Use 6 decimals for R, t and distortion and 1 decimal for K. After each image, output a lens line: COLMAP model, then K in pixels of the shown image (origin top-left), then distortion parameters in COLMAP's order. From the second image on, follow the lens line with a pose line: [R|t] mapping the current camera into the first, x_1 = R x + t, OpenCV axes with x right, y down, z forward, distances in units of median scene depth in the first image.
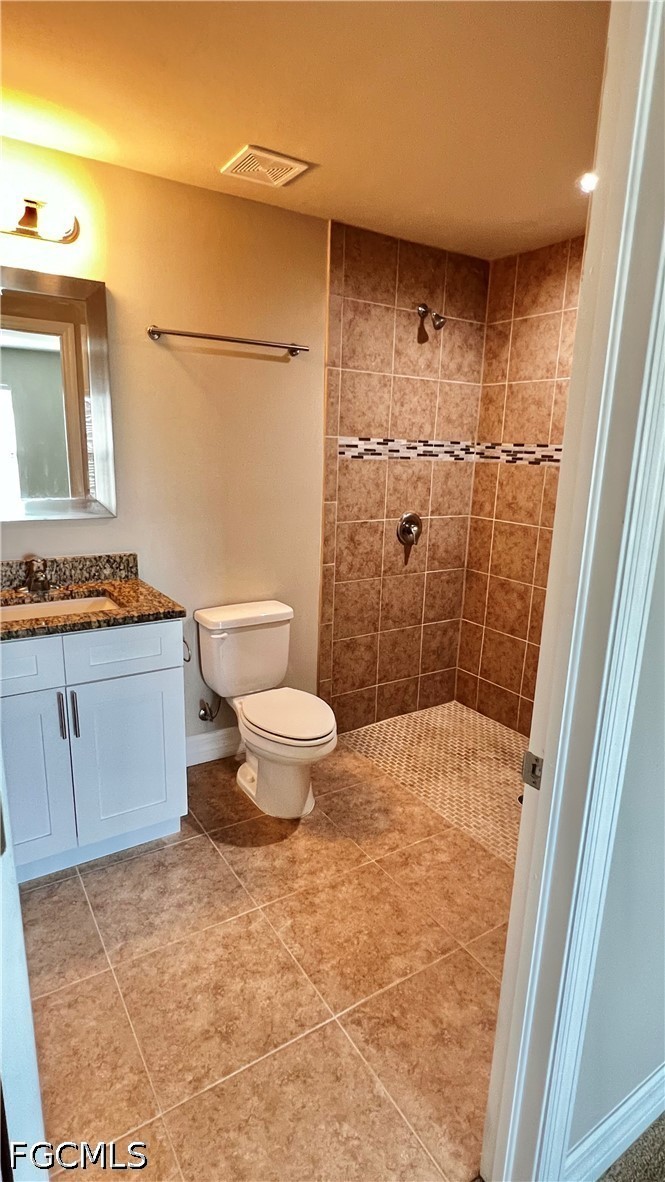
lens RADIAL K [[611.9, 0, 336.6], [0, 611.9, 591.3], [0, 0, 1]] dist [0.002183, 0.001667]
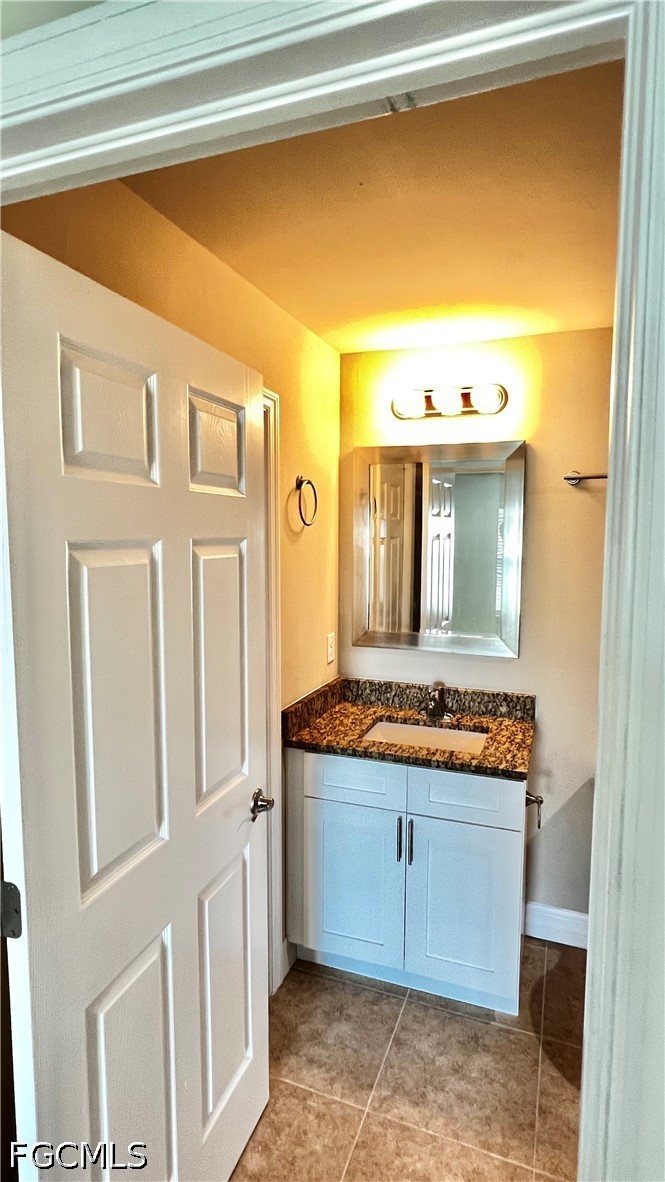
lens RADIAL K [[611.9, 0, 336.6], [0, 611.9, 591.3], [0, 0, 1]] dist [0.002183, 0.001667]
pose [[0.599629, 0.050122, -0.798707, 0.291307], [-0.175033, 0.982087, -0.069776, -0.117231], [0.780903, 0.181640, 0.597660, 0.155028]]
